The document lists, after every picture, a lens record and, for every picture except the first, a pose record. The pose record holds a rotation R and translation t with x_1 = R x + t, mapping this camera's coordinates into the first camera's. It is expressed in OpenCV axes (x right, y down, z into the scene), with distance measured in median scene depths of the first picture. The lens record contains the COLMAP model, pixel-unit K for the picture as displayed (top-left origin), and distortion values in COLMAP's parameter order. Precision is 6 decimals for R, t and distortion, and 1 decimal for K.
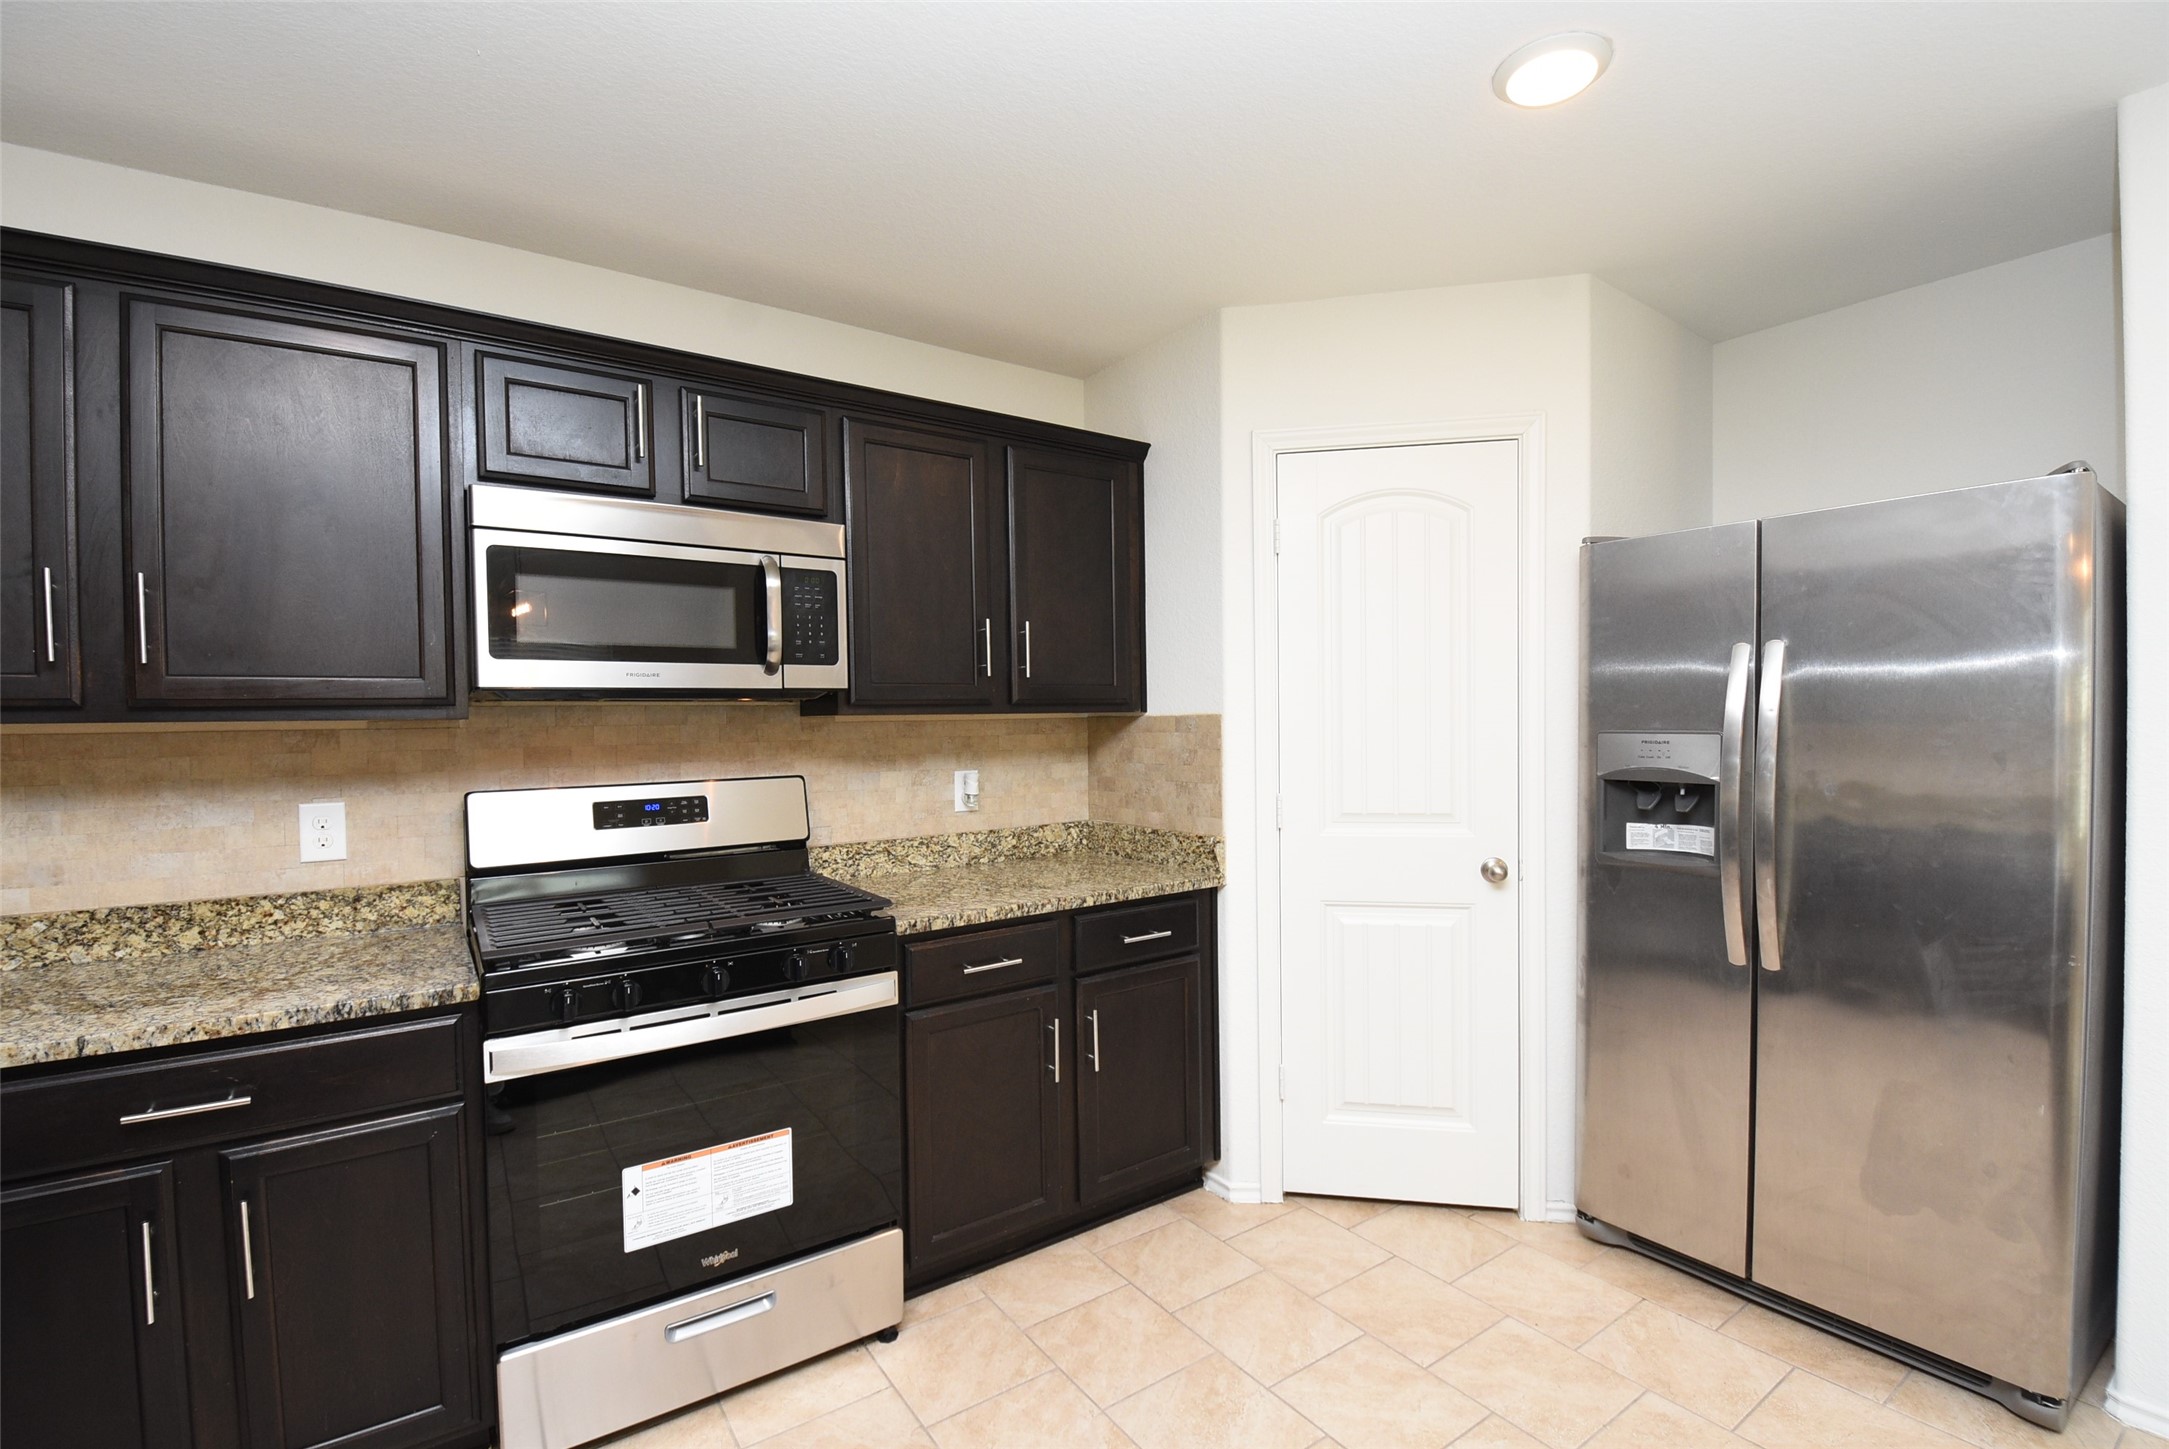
lens RADIAL K [[960.4, 0, 1086.6], [0, 960.4, 736.8], [0, 0, 1]] dist [0.012654, -0.021277]
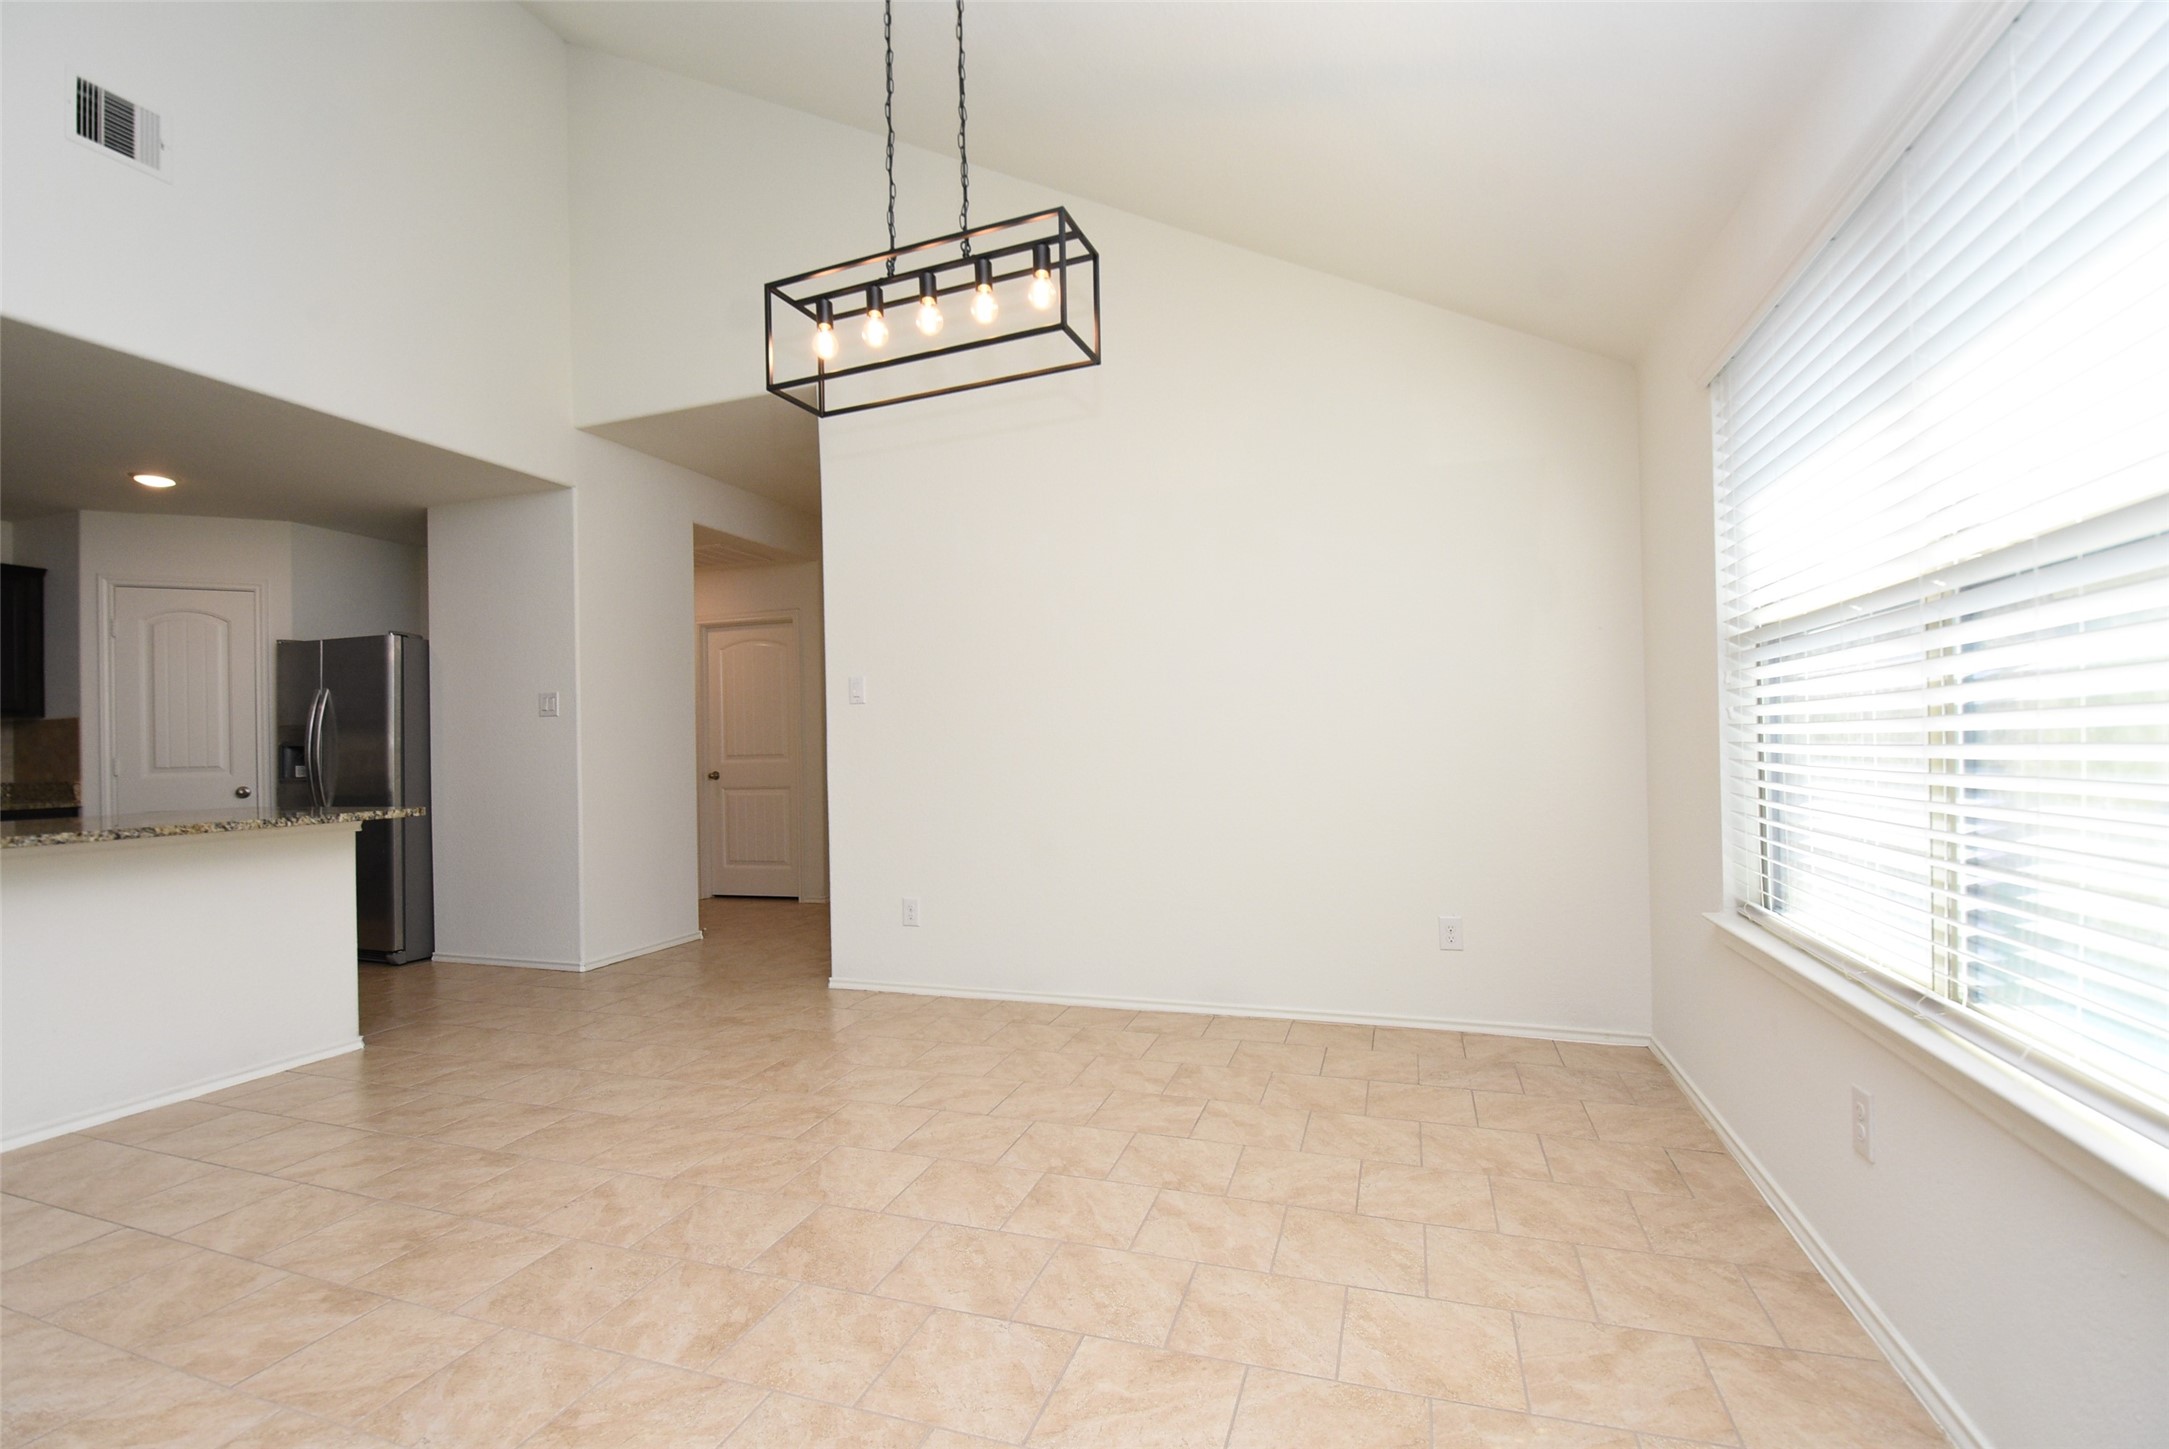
lens RADIAL K [[954.1, 0, 1082.6], [0, 954.1, 734.4], [0, 0, 1]] dist [0.014130, -0.023941]
pose [[0.798878, 0.004805, 0.601473, 0.719044], [0.020981, 0.999137, -0.035848, 0.140228], [-0.601127, 0.041258, 0.798088, -2.001727]]
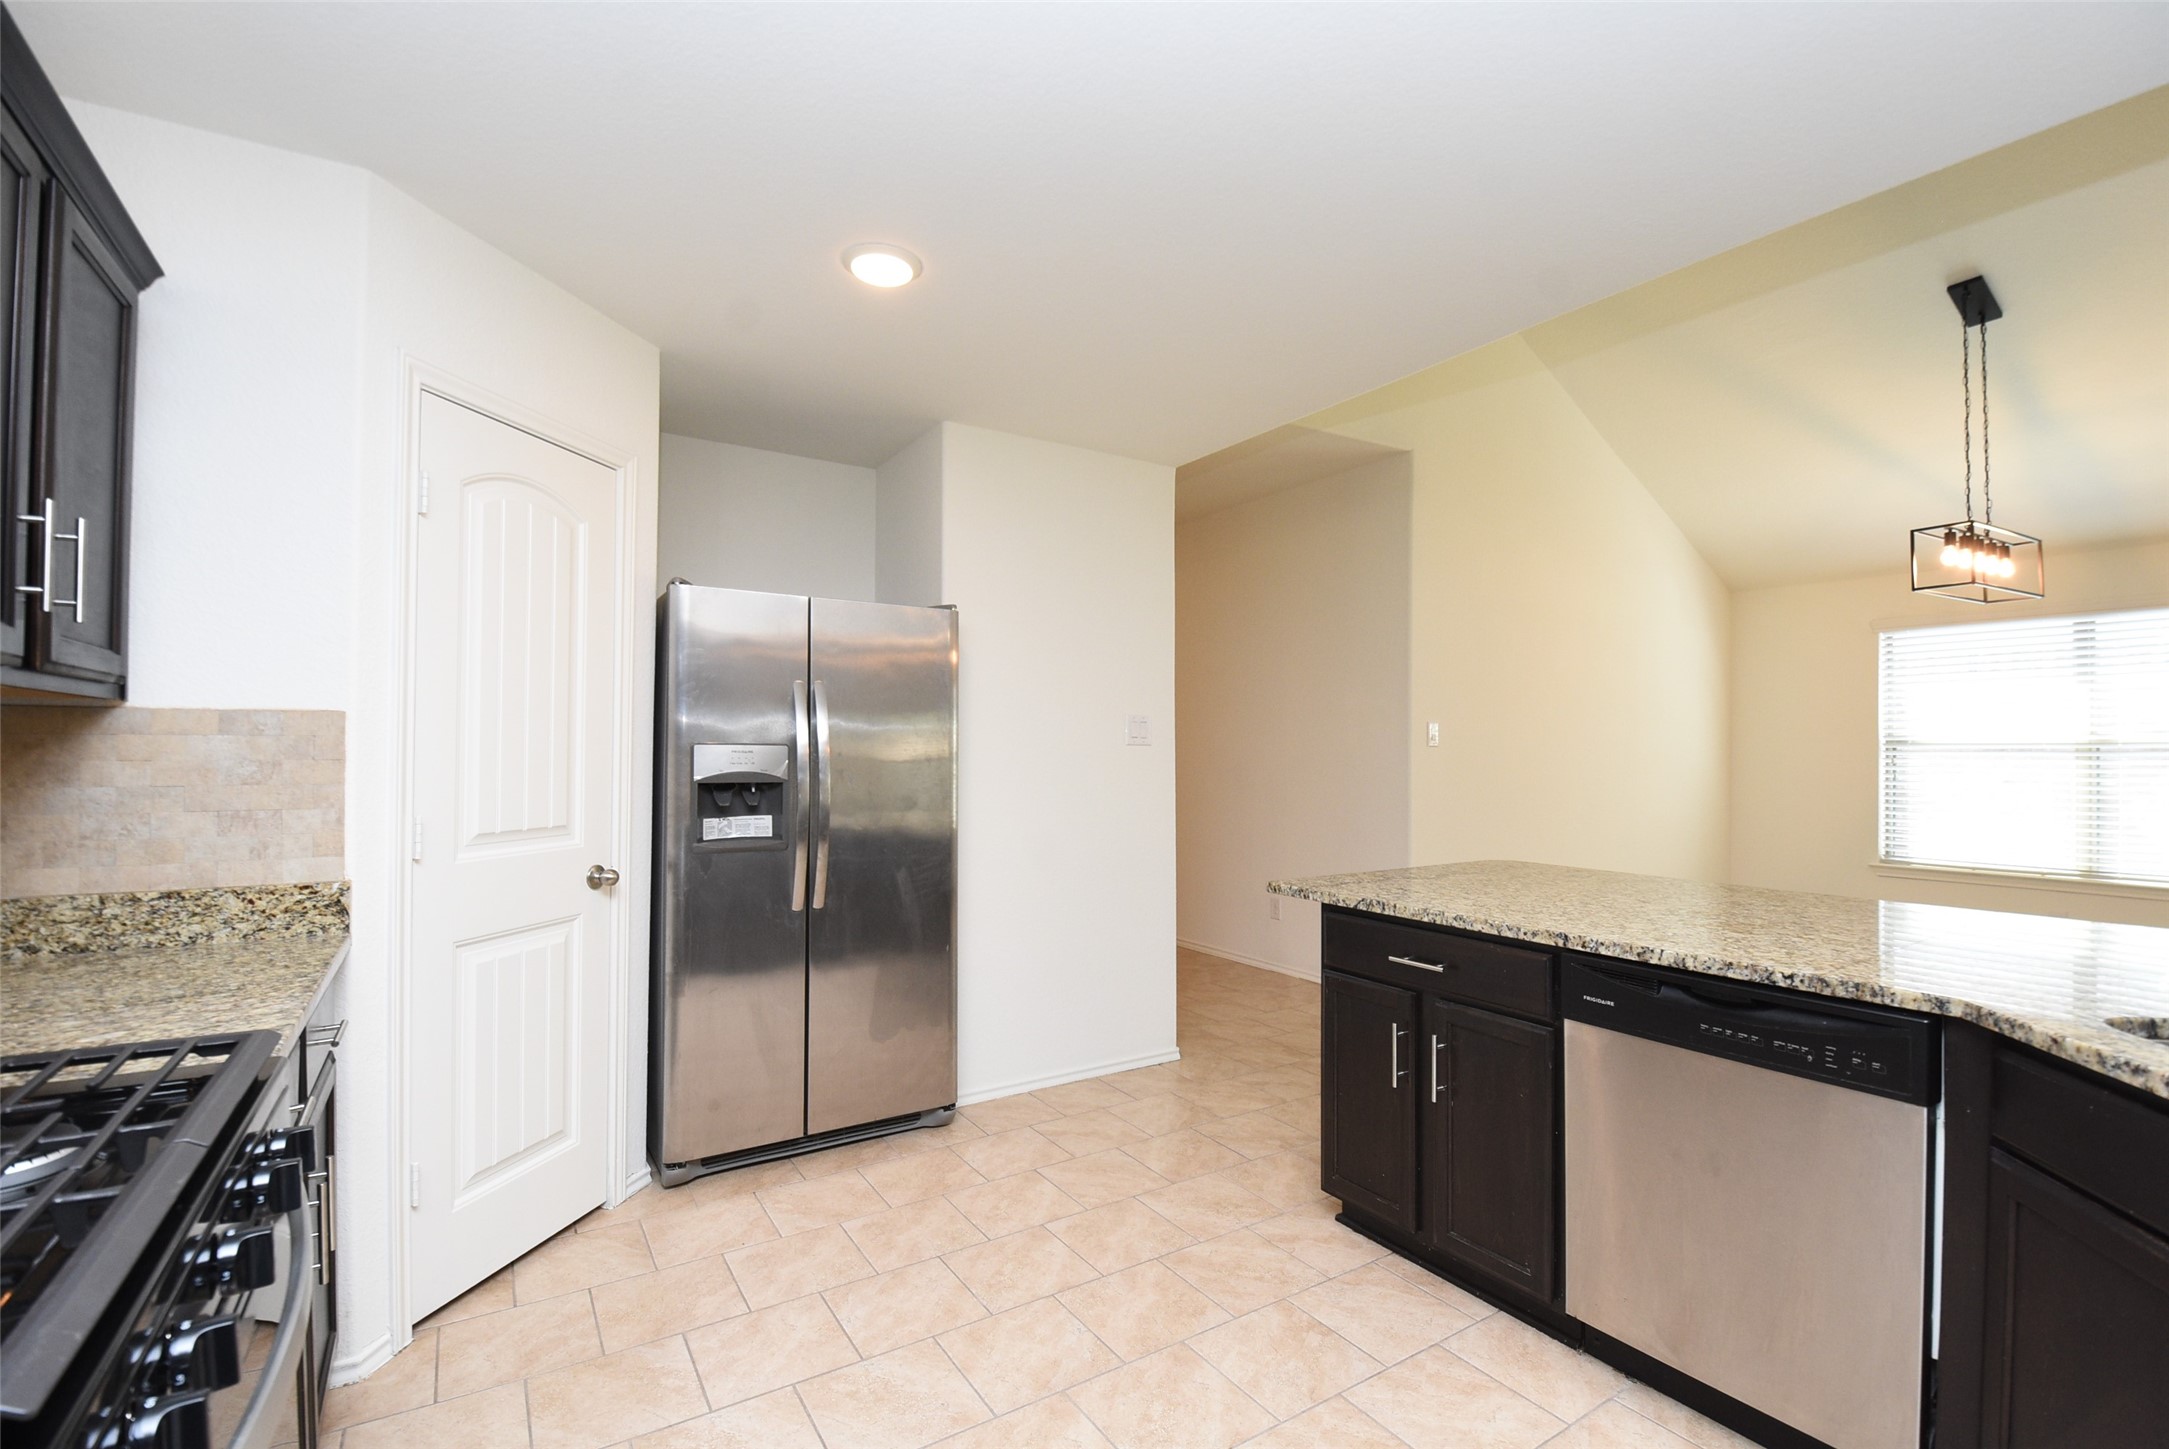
lens RADIAL K [[954.1, 0, 1082.6], [0, 954.1, 734.4], [0, 0, 1]] dist [0.014130, -0.023941]
pose [[0.042781, 0.030532, 0.998618, -0.650862], [0.015090, 0.999399, -0.031202, 0.029325], [-0.998971, 0.016404, 0.042294, 0.487625]]
